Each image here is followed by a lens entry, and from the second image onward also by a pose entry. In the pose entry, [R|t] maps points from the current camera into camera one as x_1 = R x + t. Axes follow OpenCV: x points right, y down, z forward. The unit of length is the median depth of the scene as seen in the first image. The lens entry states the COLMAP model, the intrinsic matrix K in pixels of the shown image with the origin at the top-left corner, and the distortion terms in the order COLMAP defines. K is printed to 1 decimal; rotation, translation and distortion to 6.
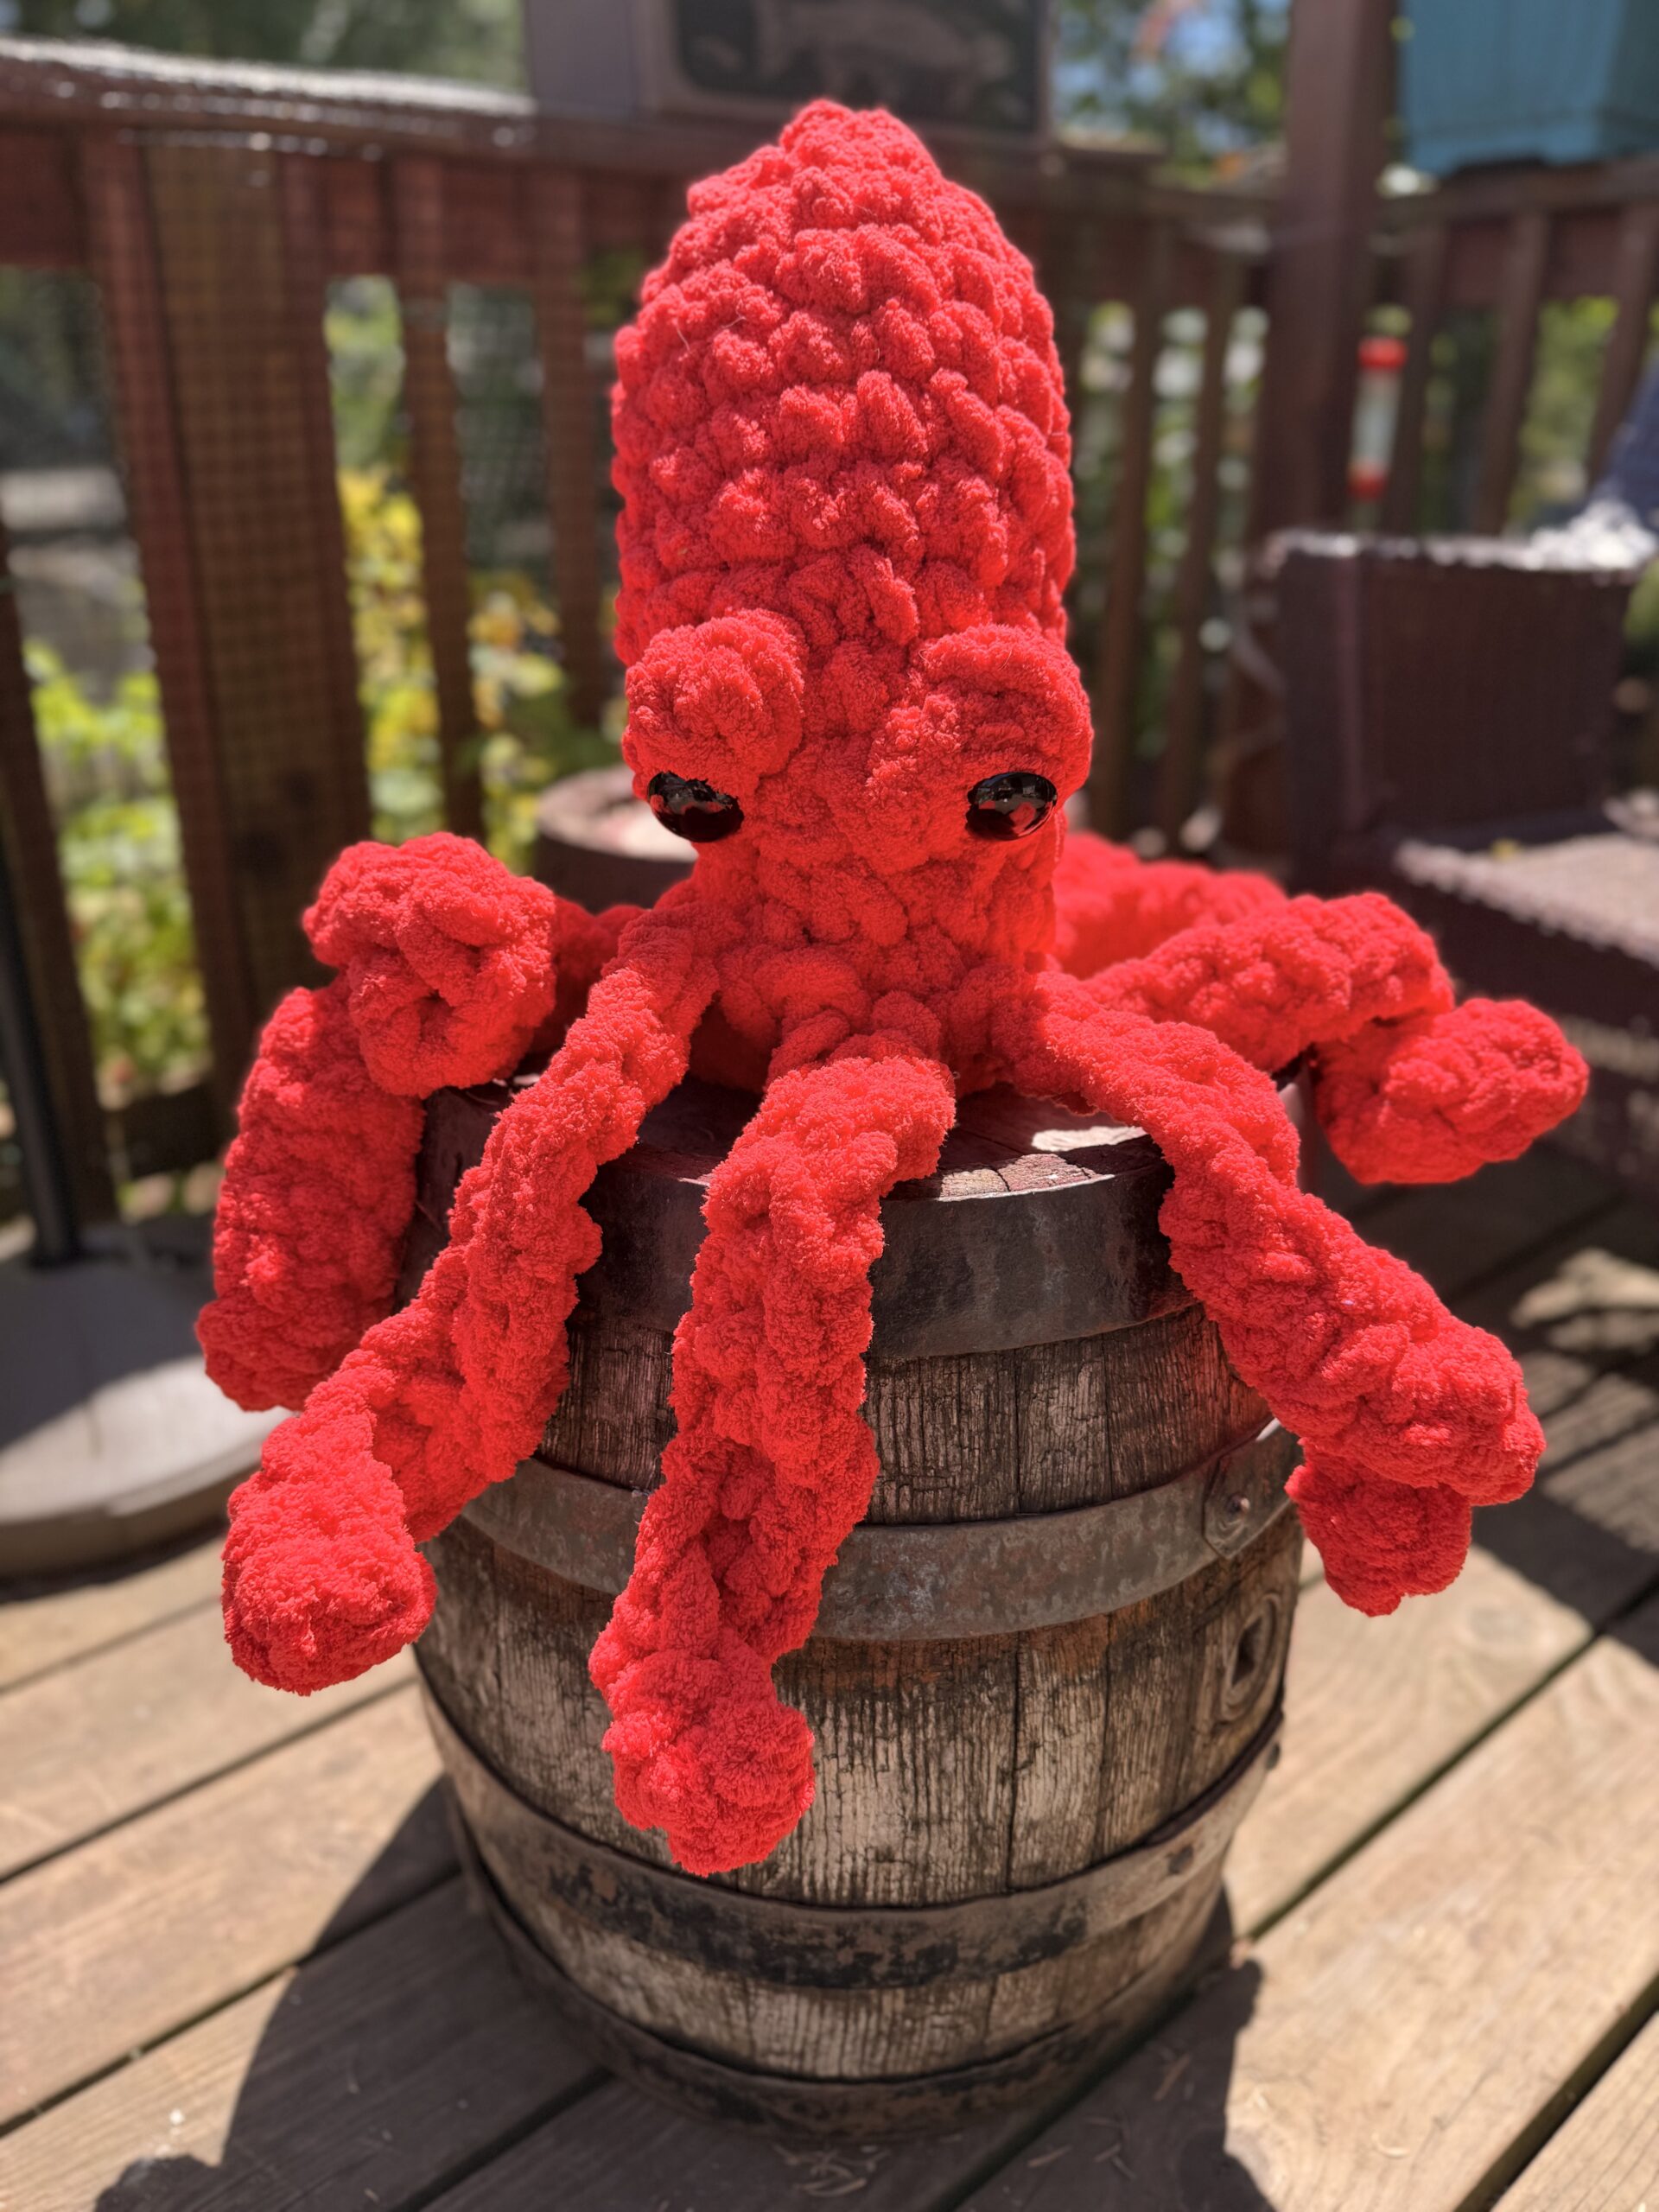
lens RADIAL K [[1619.7, 0, 825.2], [0, 1619.7, 1106.3], [0, 0, 1]] dist [-0.025536, 0.013742]
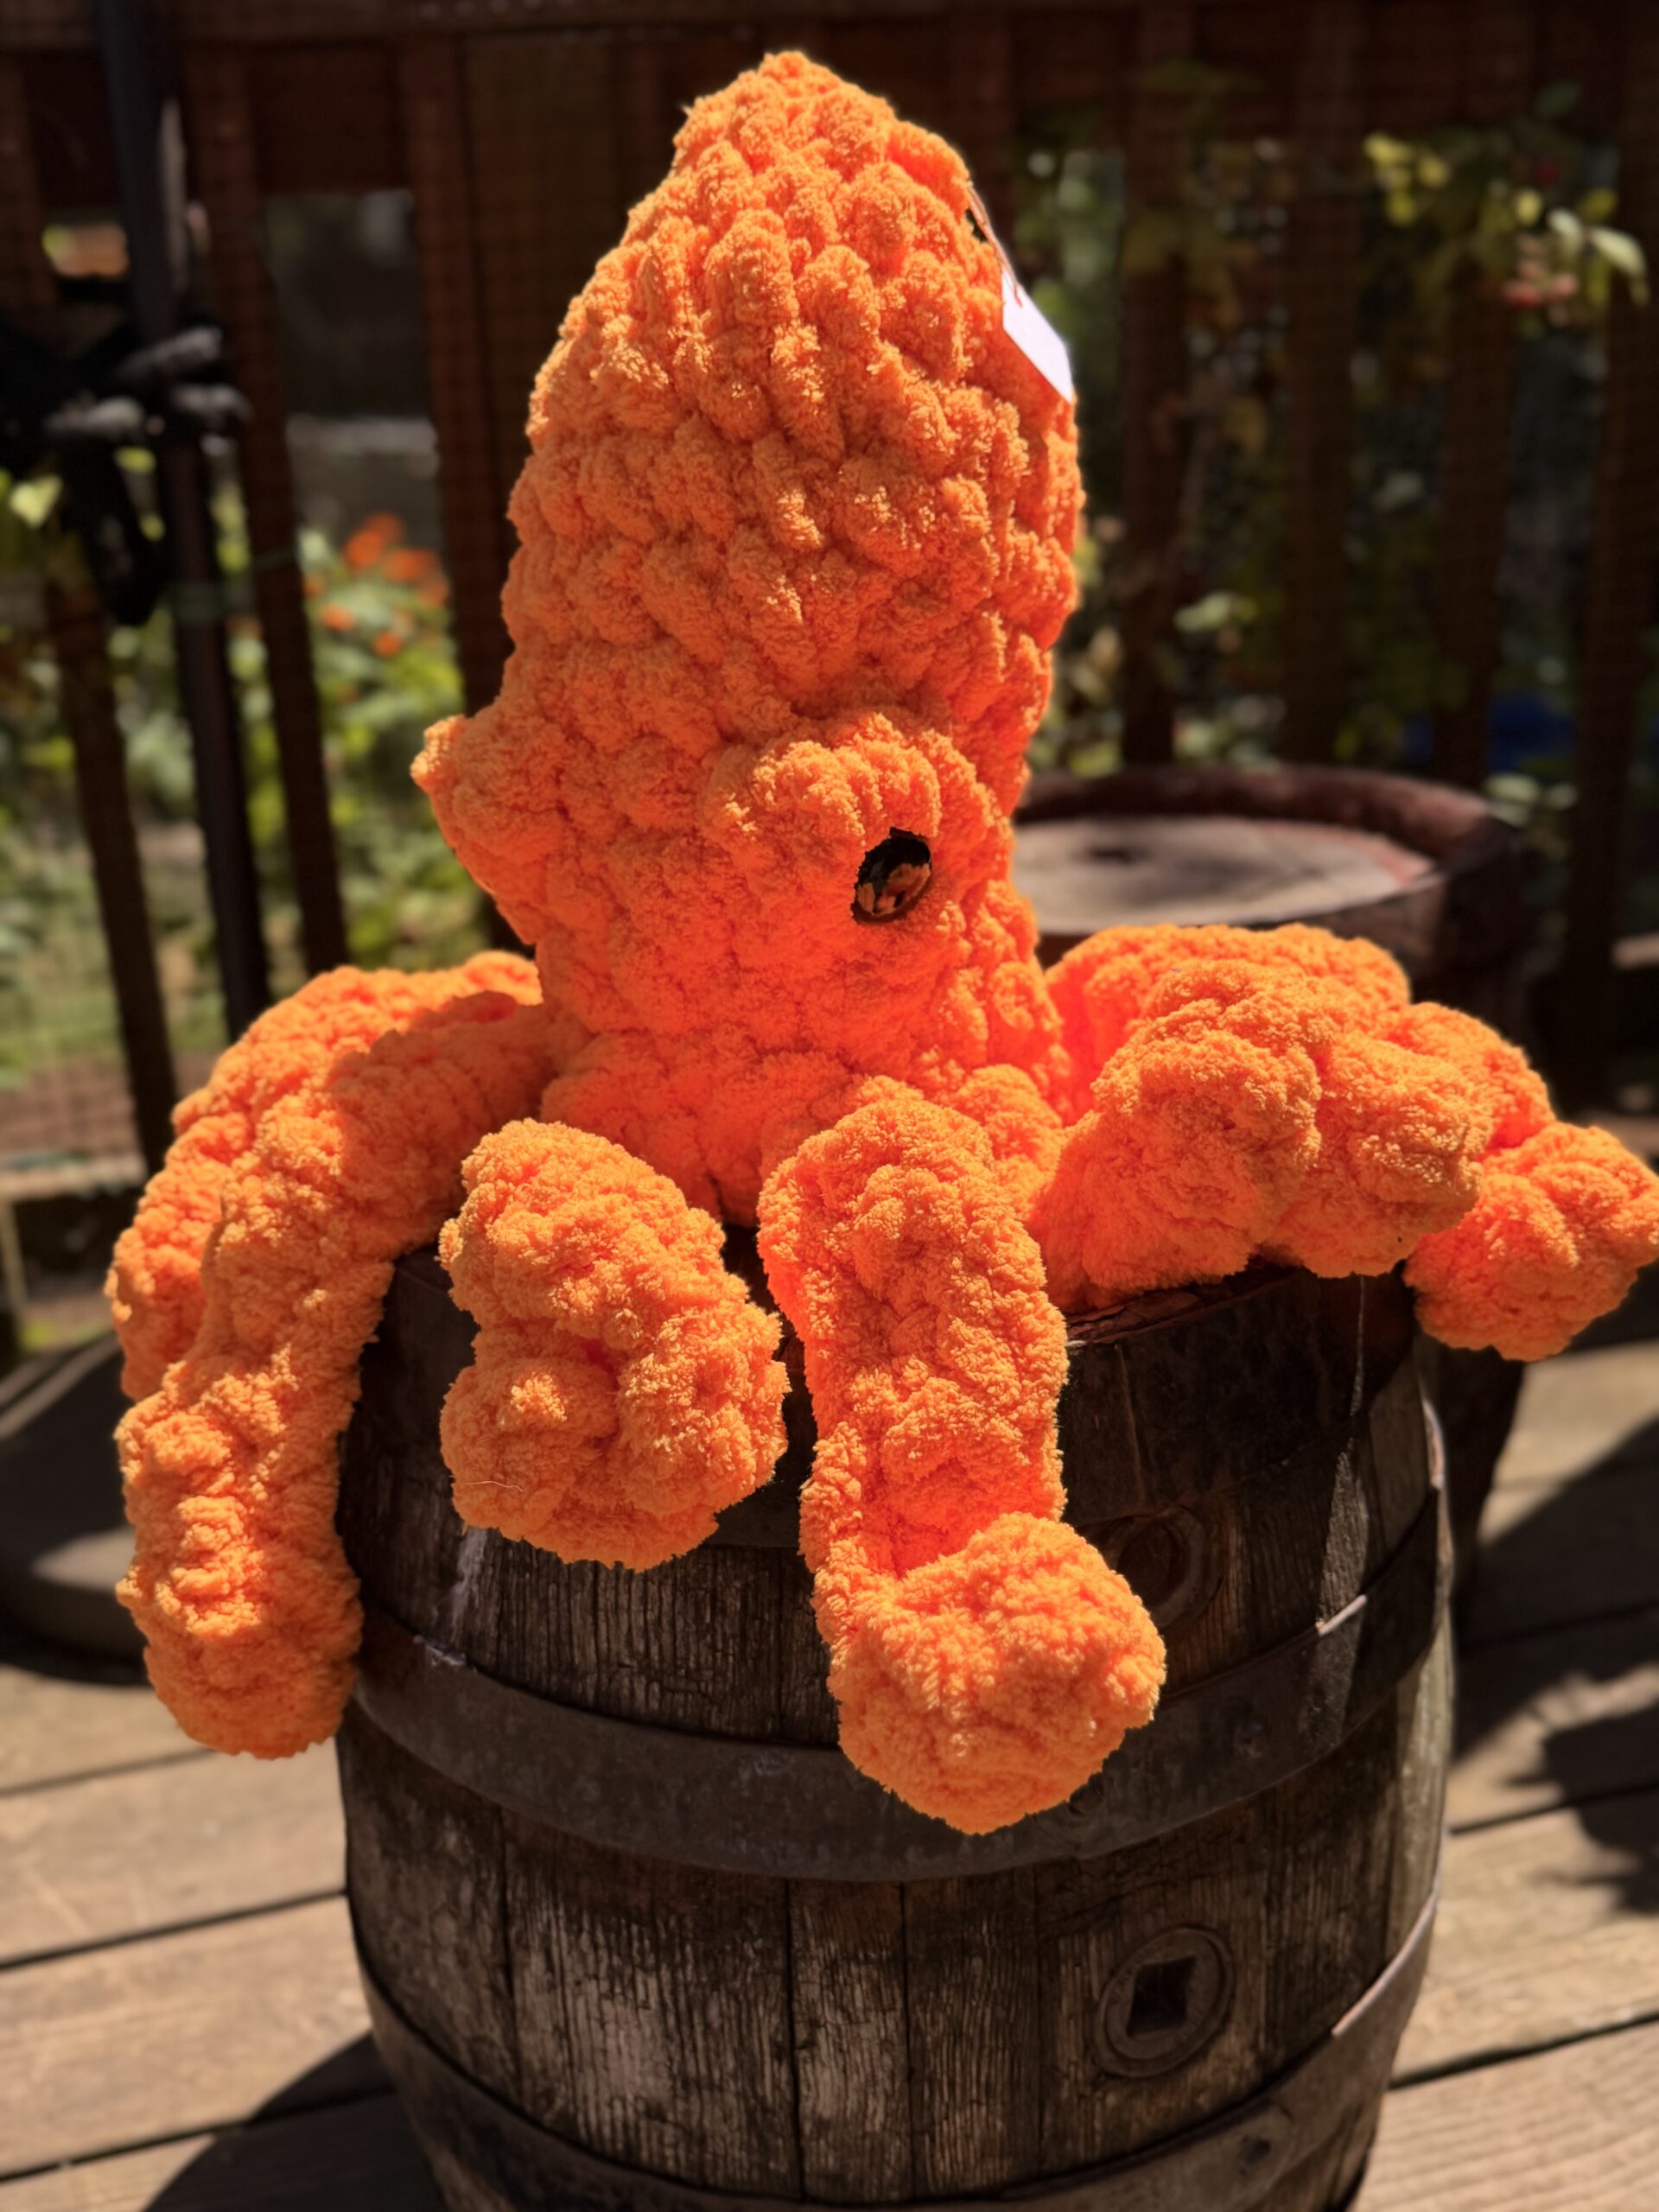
lens RADIAL K [[2398.4, 0, 798.6], [0, 2398.4, 1139.6], [0, 0, 1]] dist [-0.000597, 0.000000]
pose [[0.914799, 0.102488, -0.390689, 0.539944], [-0.110690, 0.993854, 0.001532, -0.064069], [0.388445, 0.041844, 0.920521, -0.175488]]
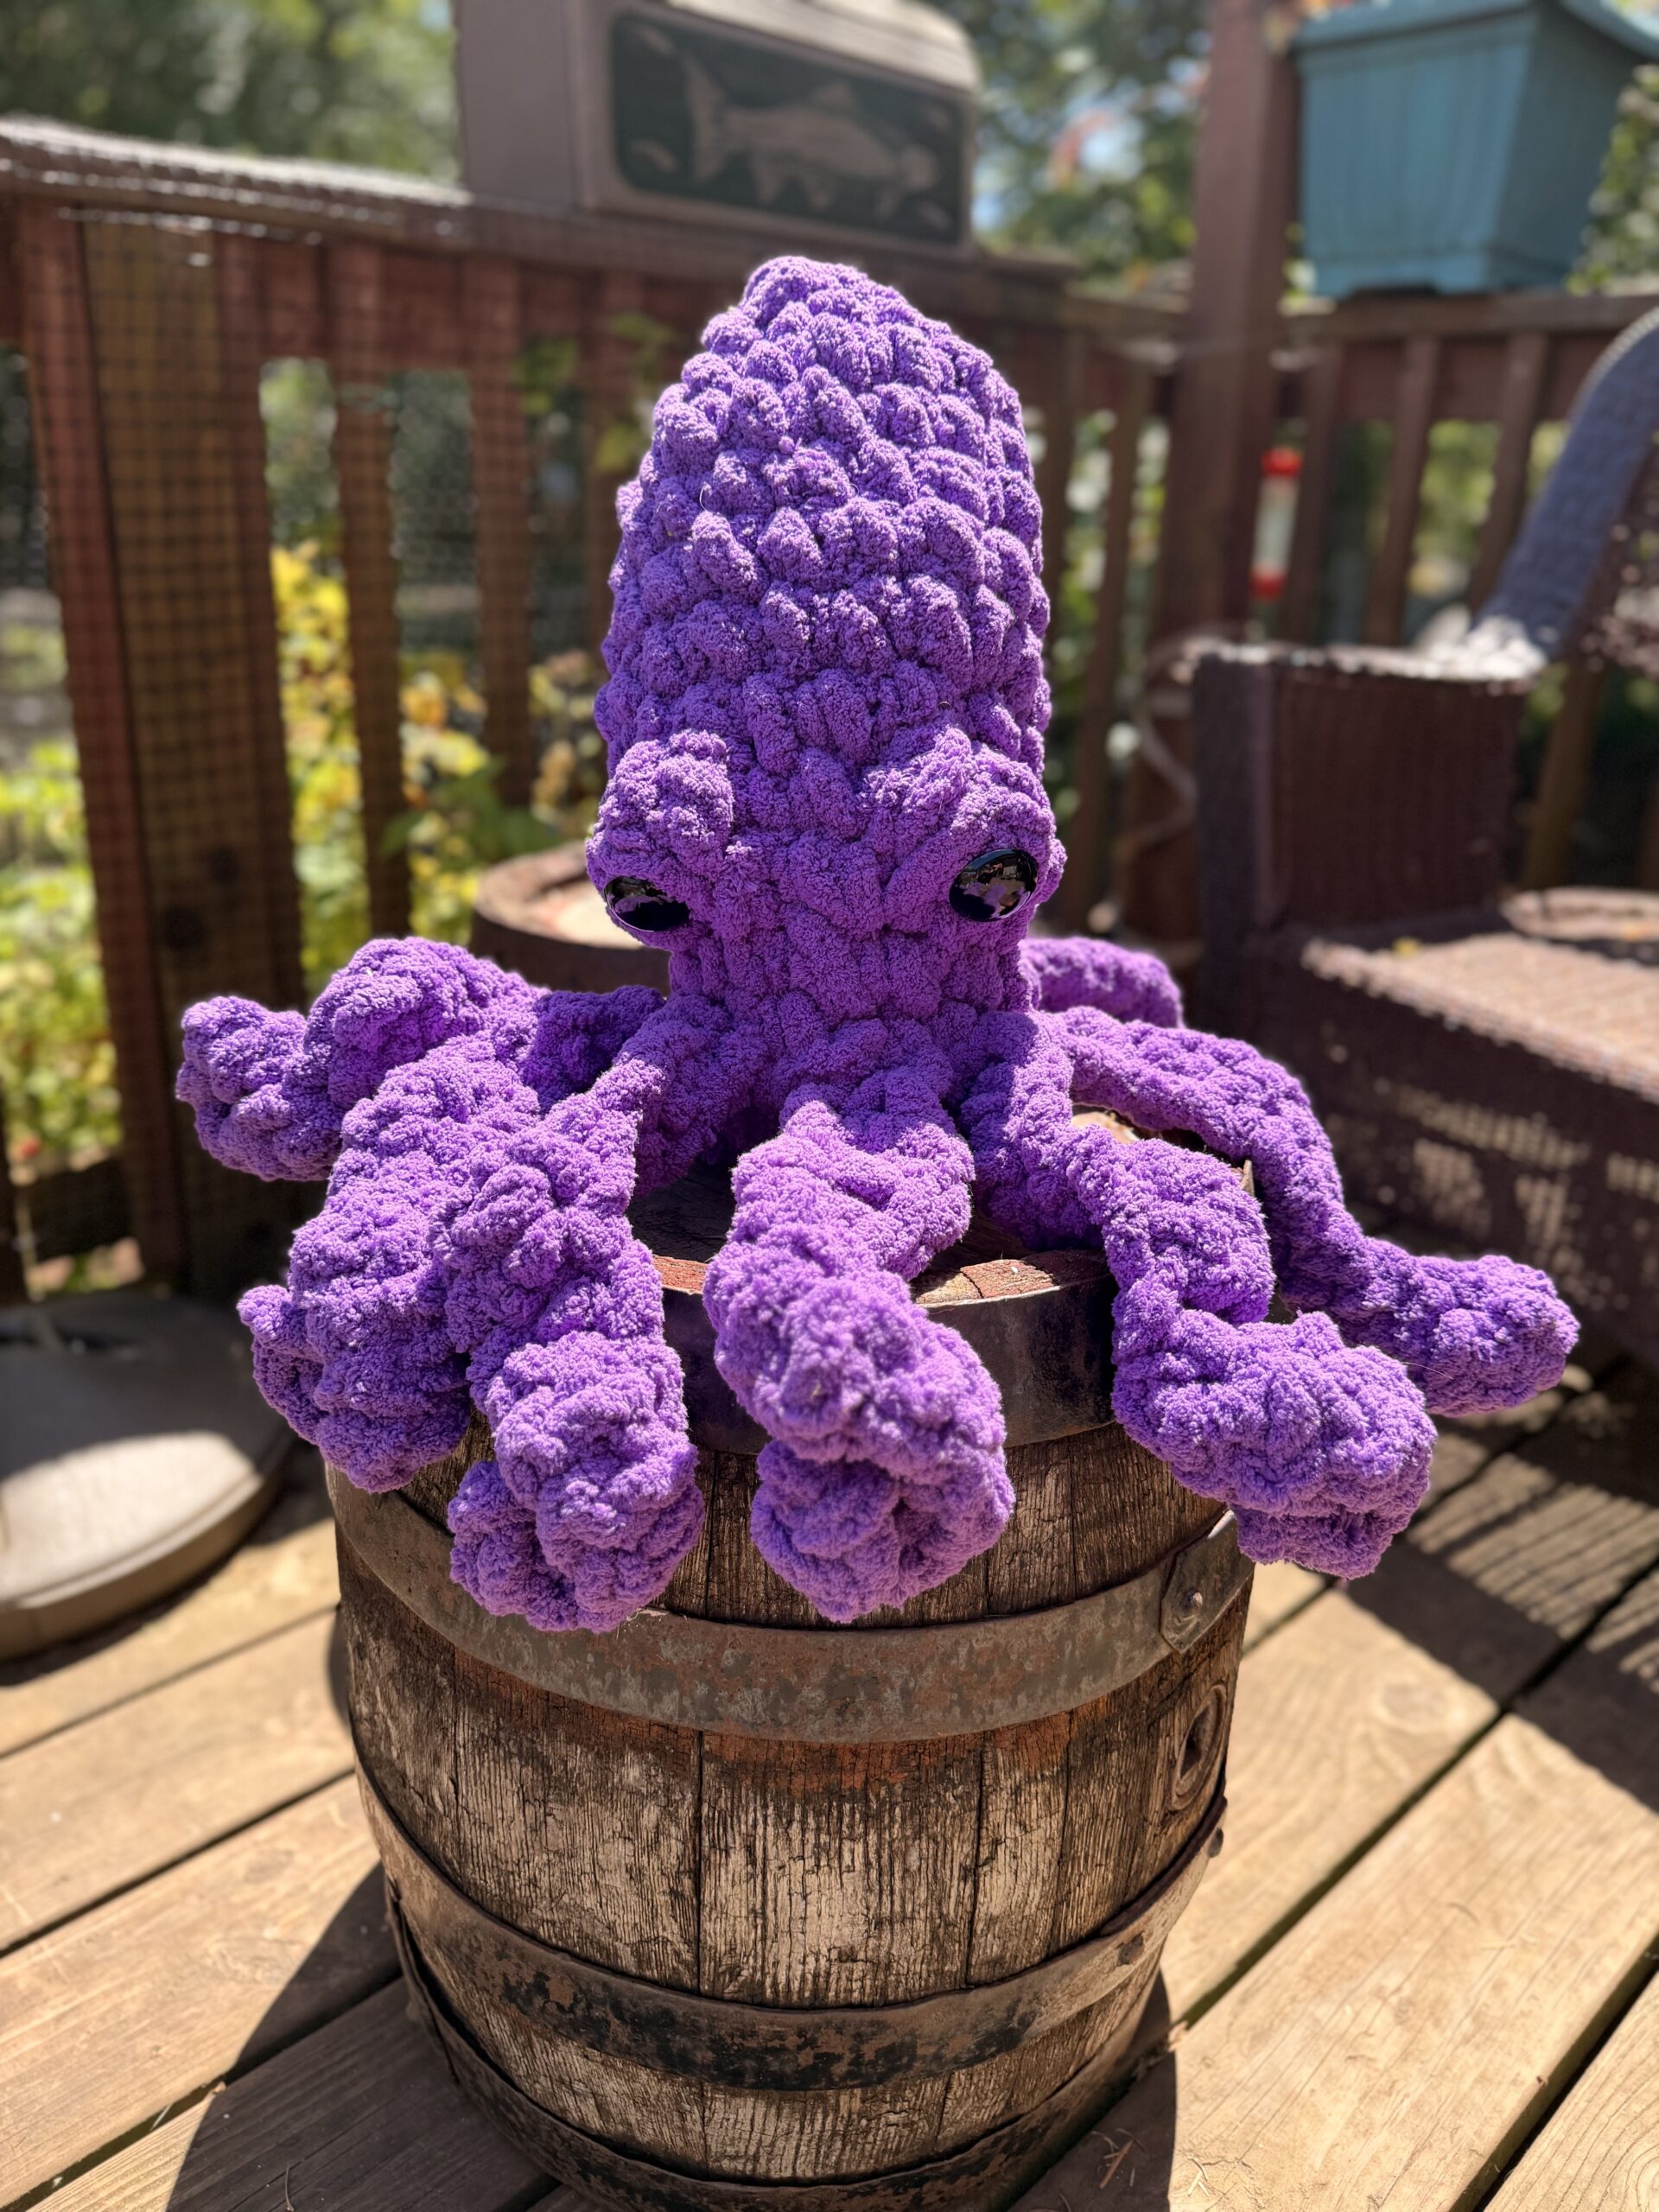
lens RADIAL K [[1619.7, 0, 831.3], [0, 1619.7, 1120.7], [0, 0, 1]] dist [-0.025536, 0.013742]
pose [[0.997309, 0.008645, 0.072806, -0.049401], [-0.006455, 0.999521, -0.030255, -0.025397], [-0.073033, 0.029704, 0.996887, -0.017775]]
